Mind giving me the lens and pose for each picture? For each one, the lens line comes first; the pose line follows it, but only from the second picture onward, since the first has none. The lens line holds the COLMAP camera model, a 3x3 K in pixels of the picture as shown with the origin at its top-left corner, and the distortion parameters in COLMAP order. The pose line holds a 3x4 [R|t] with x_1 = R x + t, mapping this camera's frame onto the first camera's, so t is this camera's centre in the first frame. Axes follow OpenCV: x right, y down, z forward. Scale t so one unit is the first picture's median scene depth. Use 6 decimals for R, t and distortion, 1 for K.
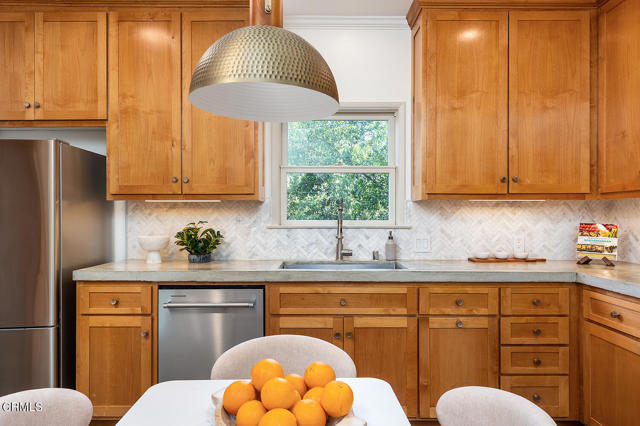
lens RADIAL K [[421.1, 0, 318.8], [0, 421.1, 216.7], [0, 0, 1]] dist [0.006024, 0.002421]
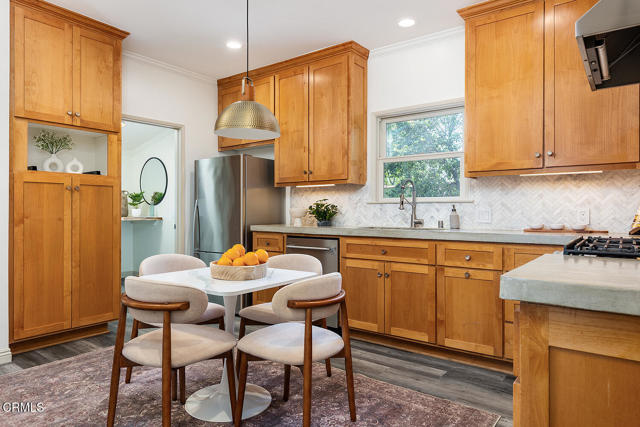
lens RADIAL K [[406.3, 0, 317.5], [0, 406.3, 213.7], [0, 0, 1]] dist [0.019451, 0.000736]
pose [[0.798395, 0.003888, -0.602121, 0.616659], [-0.004532, 0.999990, 0.000449, 0.066700], [0.602116, 0.002370, 0.798405, -0.196310]]
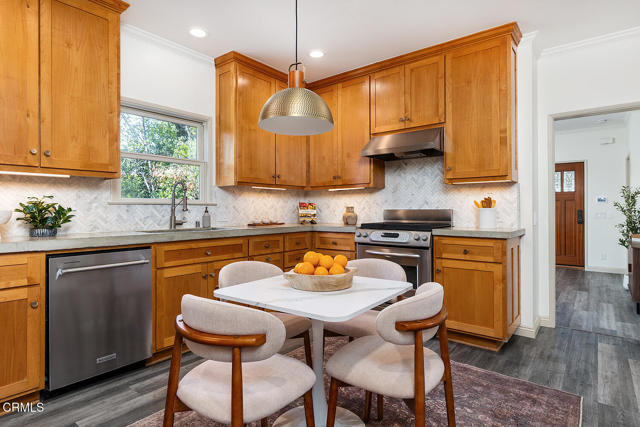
lens RADIAL K [[354.9, 0, 322.0], [0, 354.9, 210.3], [0, 0, 1]] dist [0.008087, 0.001686]
pose [[0.618624, -0.003484, 0.785679, -0.573755], [0.006855, 0.999976, -0.000963, 0.054173], [-0.785657, 0.005981, 0.618633, -0.048230]]
